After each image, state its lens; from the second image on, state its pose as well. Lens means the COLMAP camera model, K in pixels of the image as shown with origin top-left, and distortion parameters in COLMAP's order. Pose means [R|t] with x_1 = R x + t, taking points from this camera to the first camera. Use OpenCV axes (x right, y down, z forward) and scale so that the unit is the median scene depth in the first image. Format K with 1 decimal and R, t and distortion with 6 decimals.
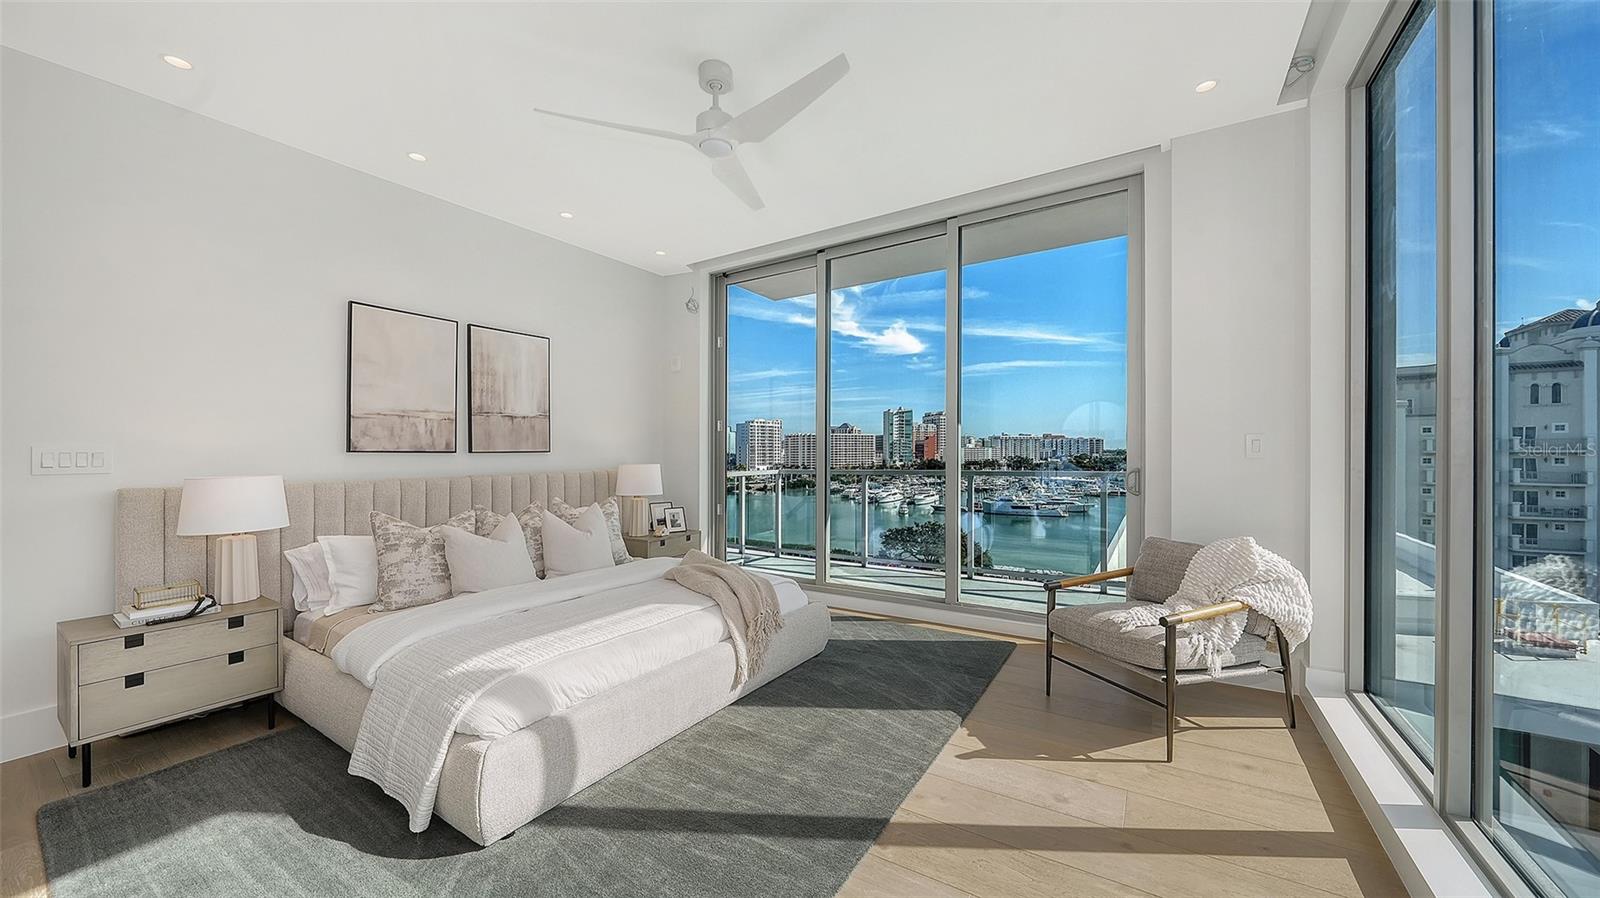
lens RADIAL K [[559.7, 0, 803.4], [0, 559.7, 448.8], [0, 0, 1]] dist [0.000065, -0.000183]
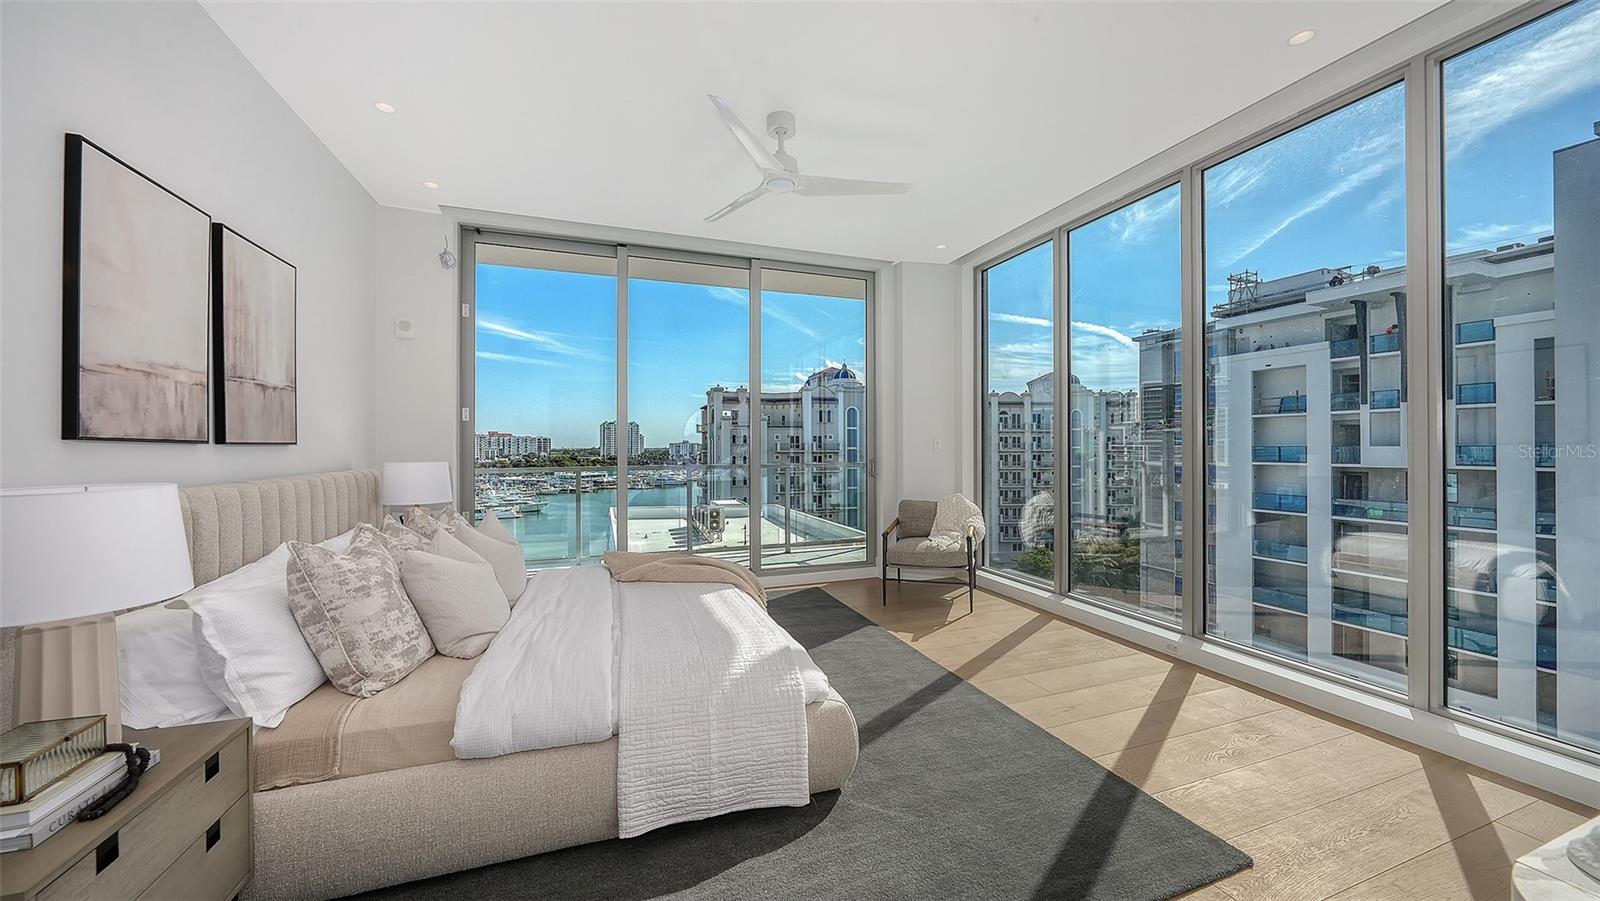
lens RADIAL K [[573.0, 0, 803.3], [0, 573.0, 443.0], [0, 0, 1]] dist [-0.000987, -0.000080]
pose [[0.610343, 0.013834, 0.792016, -0.627880], [-0.007477, 0.999904, -0.011703, 0.007859], [-0.792102, 0.001221, 0.610388, 0.138687]]
